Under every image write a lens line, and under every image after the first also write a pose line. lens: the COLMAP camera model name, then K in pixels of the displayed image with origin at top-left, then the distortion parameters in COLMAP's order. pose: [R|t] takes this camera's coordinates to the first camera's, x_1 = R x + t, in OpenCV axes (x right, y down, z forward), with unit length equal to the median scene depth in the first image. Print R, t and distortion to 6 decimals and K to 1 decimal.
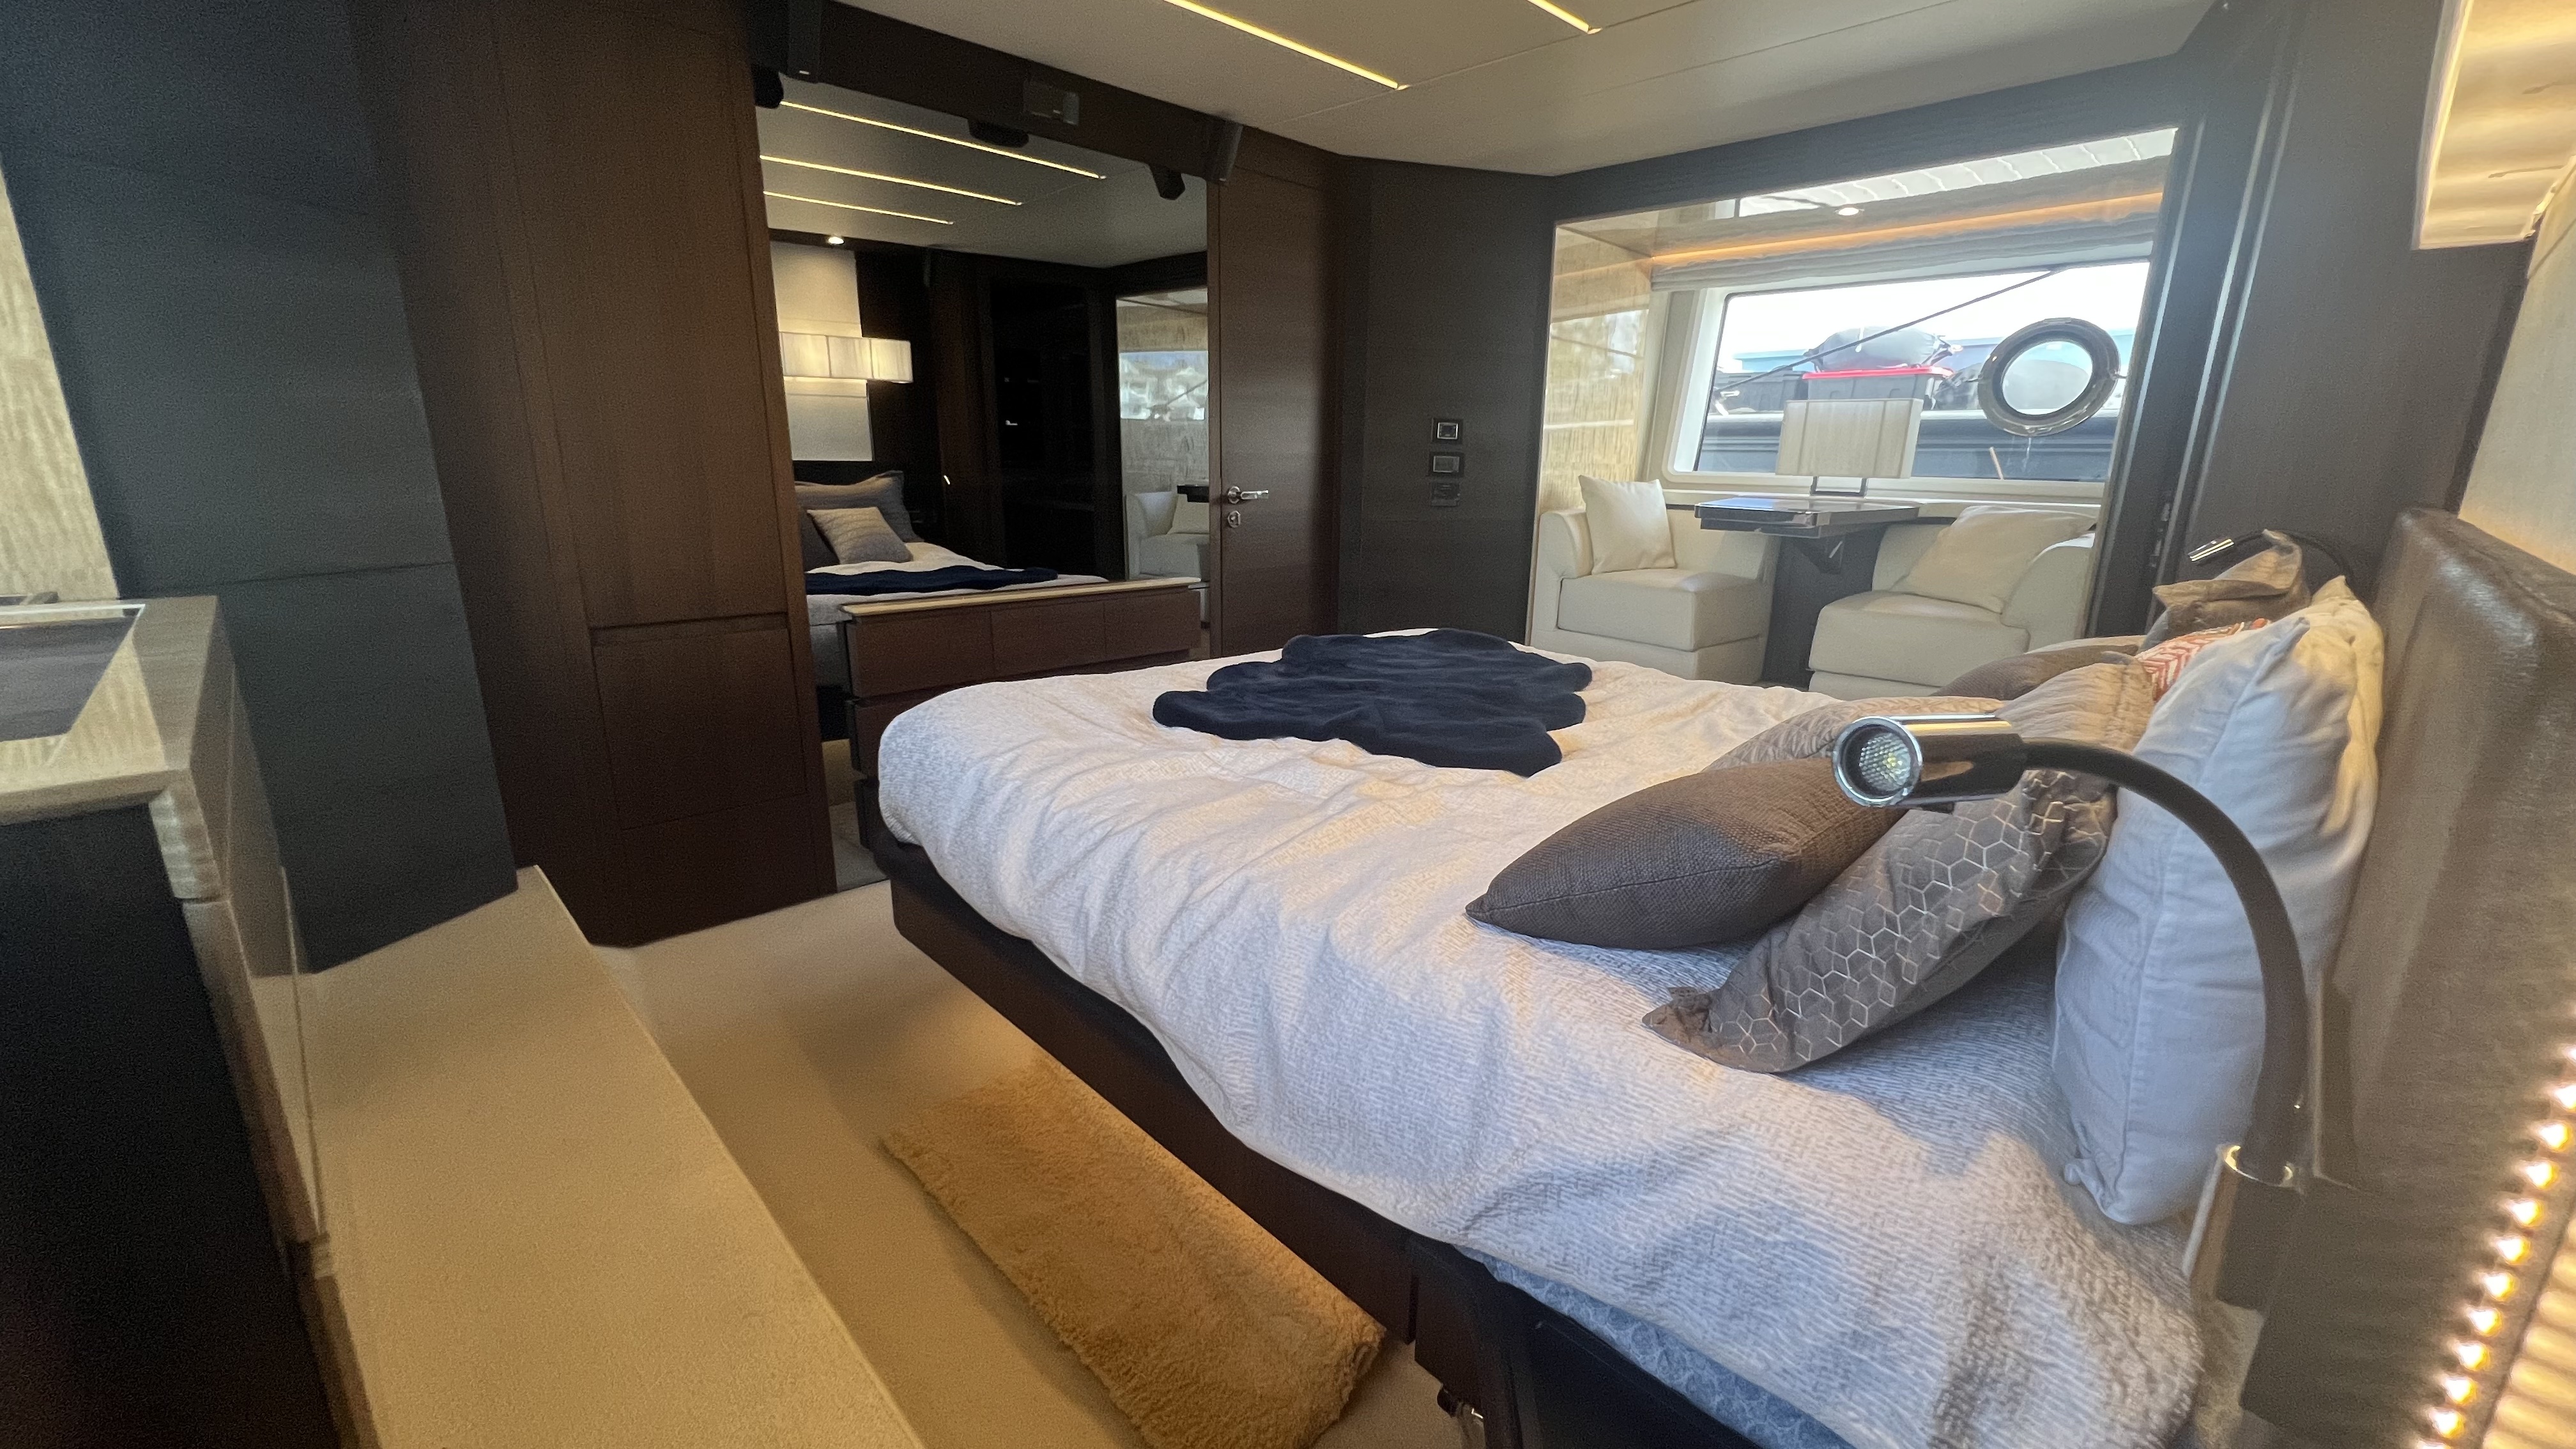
lens RADIAL K [[1028.7, 0, 1289.0], [0, 1028.7, 733.4], [0, 0, 1]] dist [-0.001012, 0.001124]
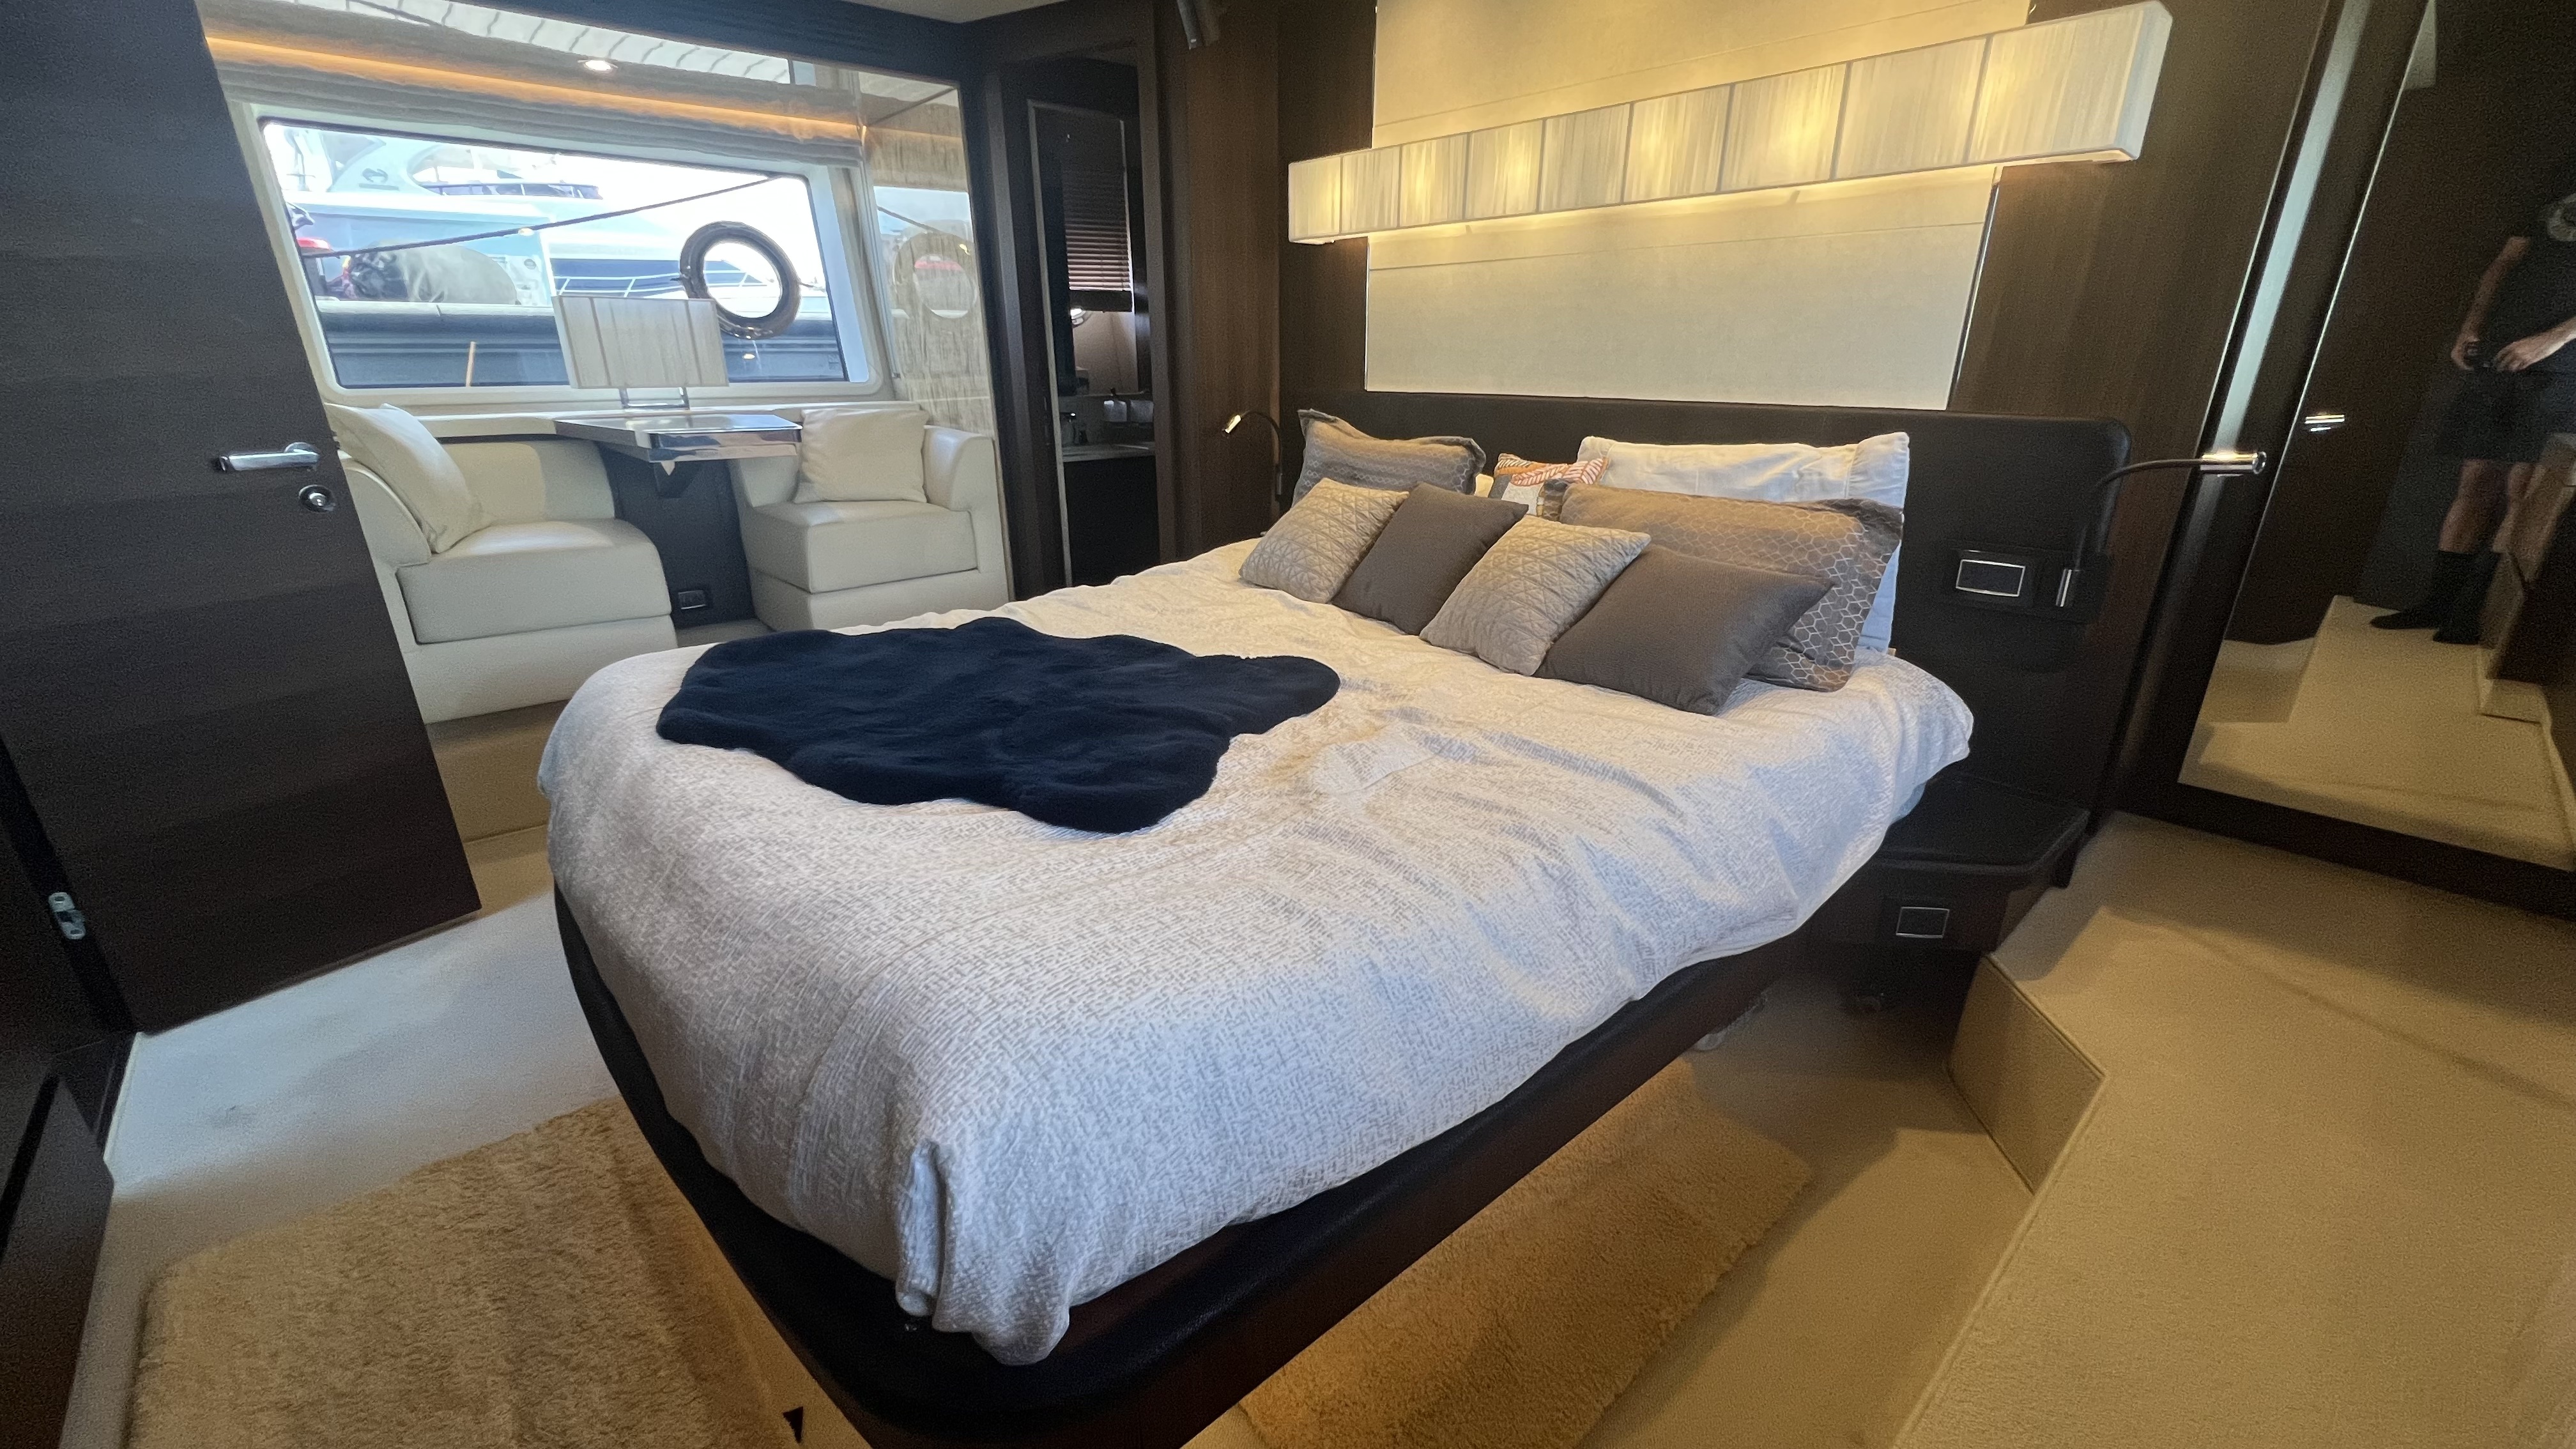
lens RADIAL K [[1028.7, 0, 1287.5], [0, 1028.7, 726.8], [0, 0, 1]] dist [-0.001012, 0.001124]
pose [[0.053729, -0.358320, 0.932051, -0.366426], [0.266979, 0.904574, 0.332367, -0.136239], [-0.962204, 0.230980, 0.144266, 0.424568]]
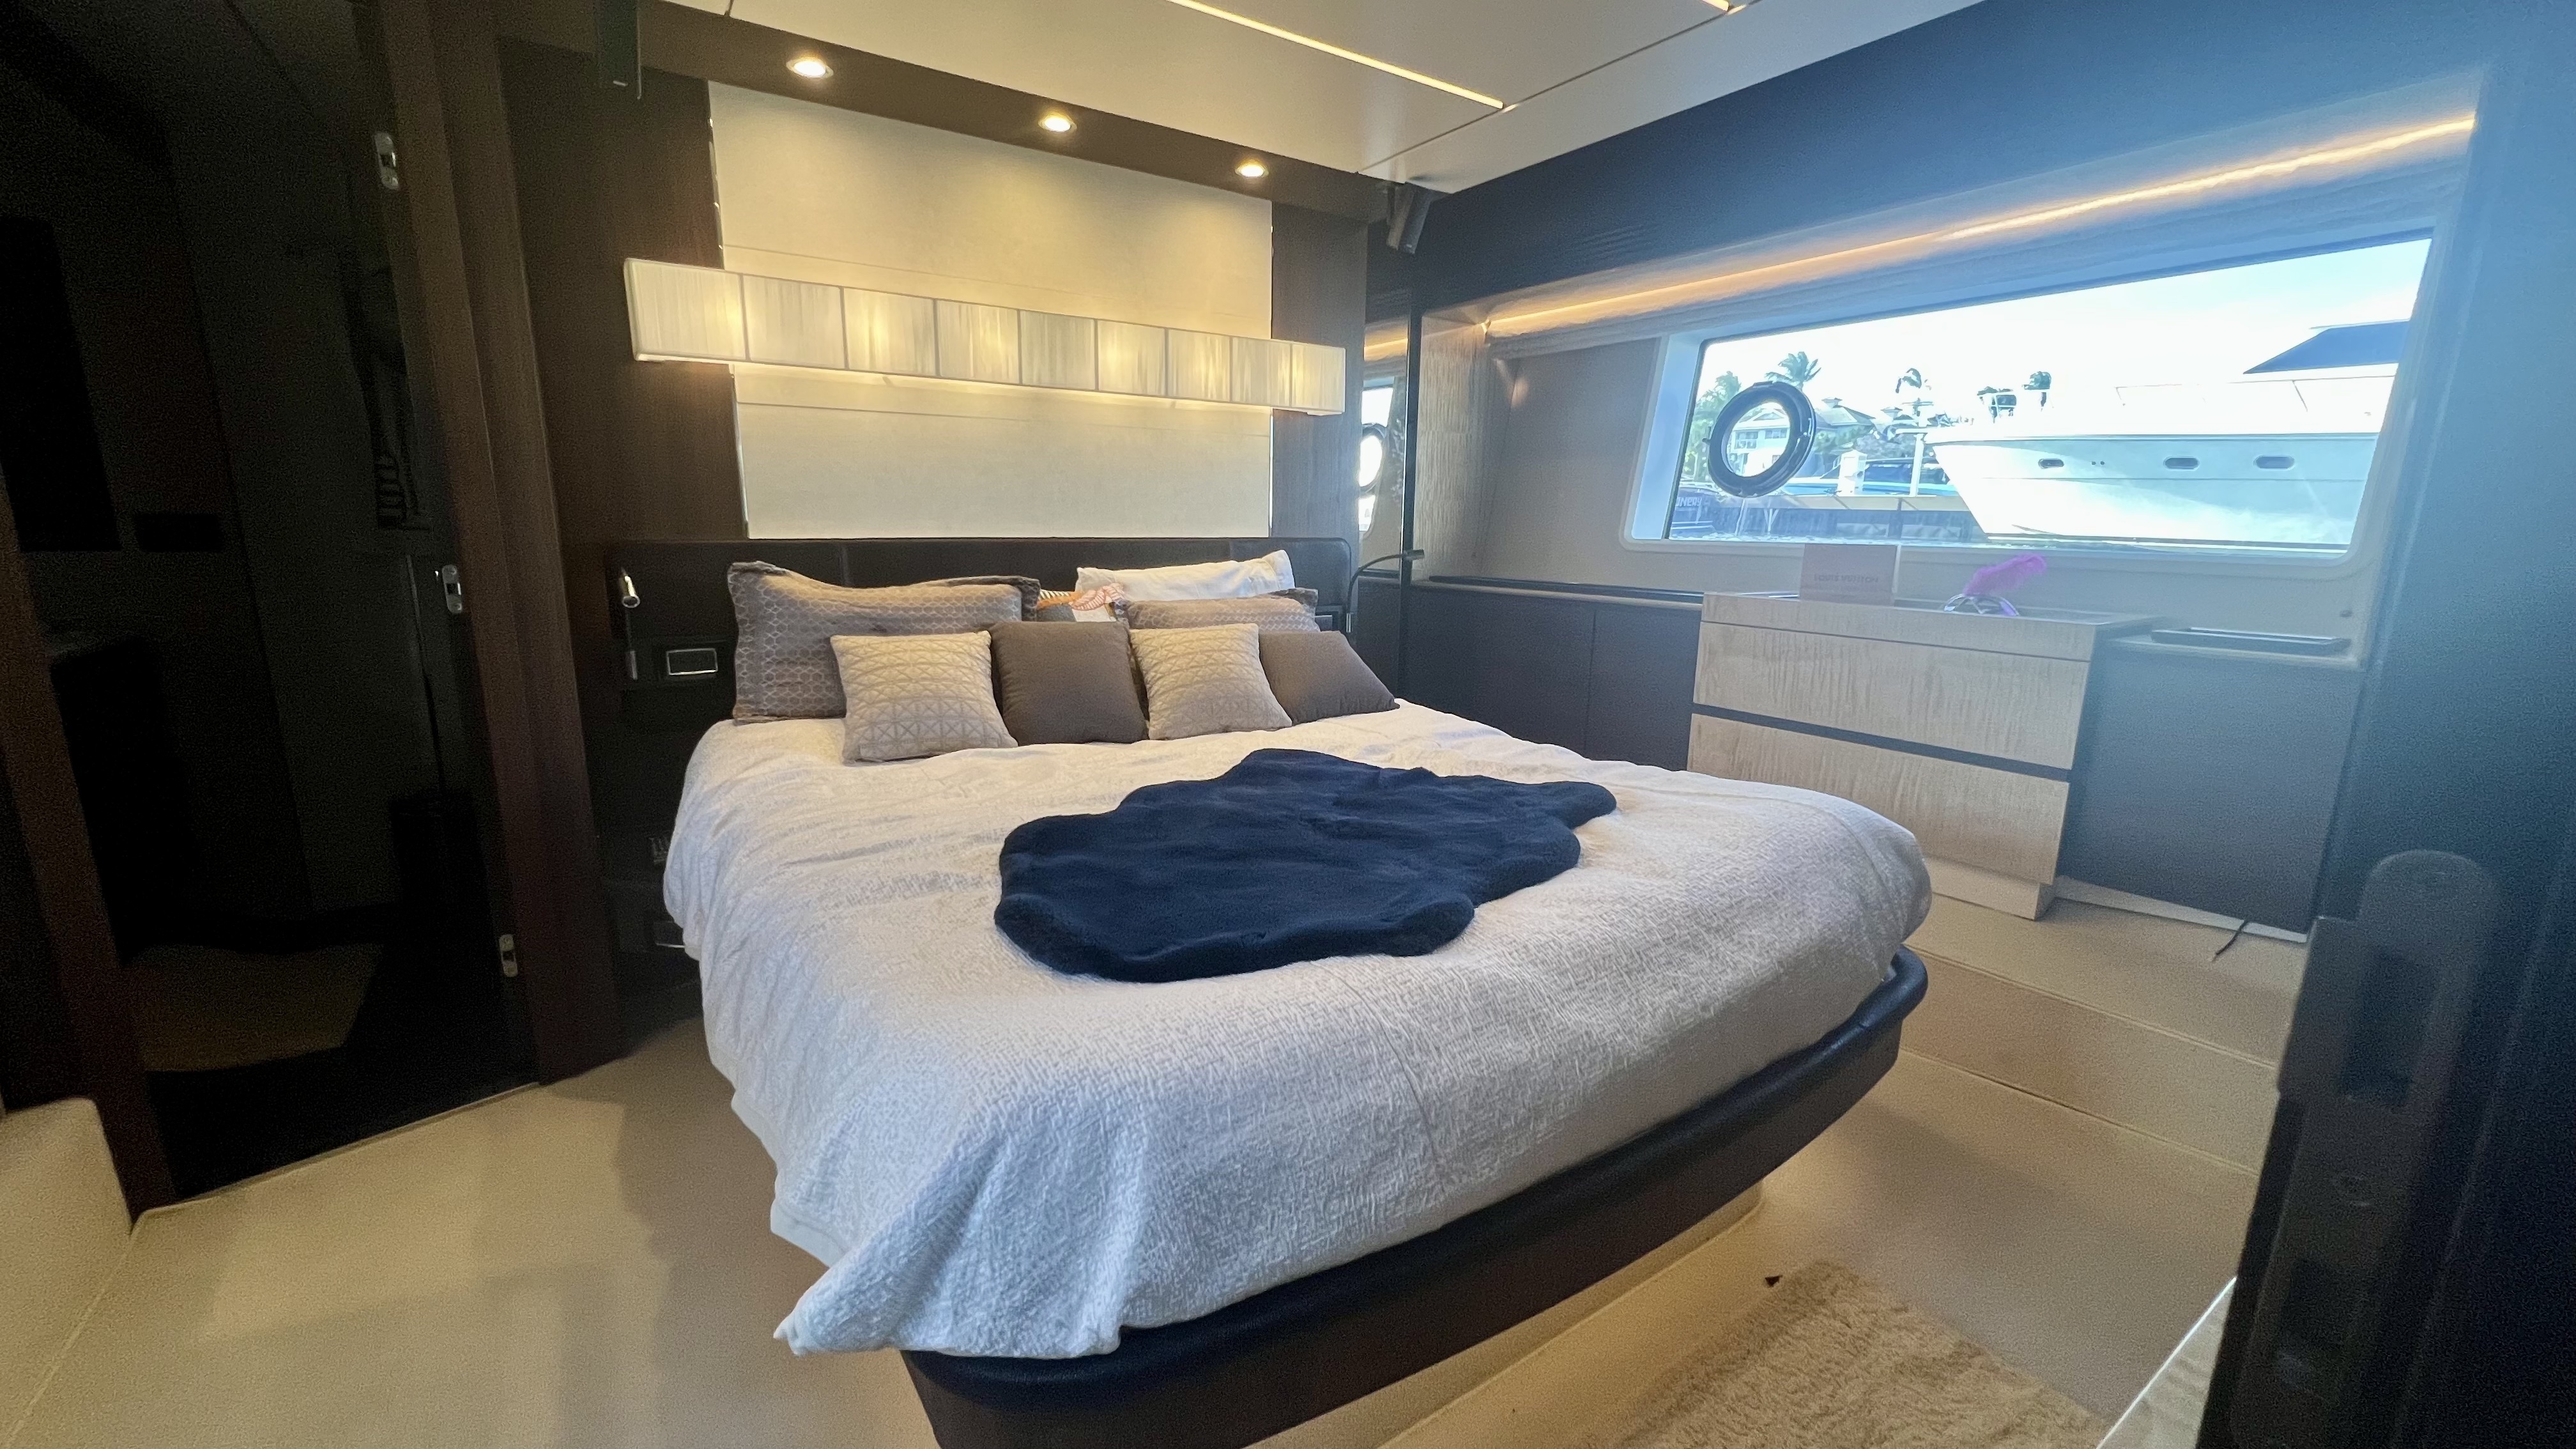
lens RADIAL K [[1028.7, 0, 1285.8], [0, 1028.7, 741.3], [0, 0, 1]] dist [-0.001012, 0.001124]
pose [[-0.972919, -0.067857, 0.220961, -0.053415], [0.040945, 0.890226, 0.453675, -0.255638], [-0.227491, 0.450436, -0.863339, 0.942818]]
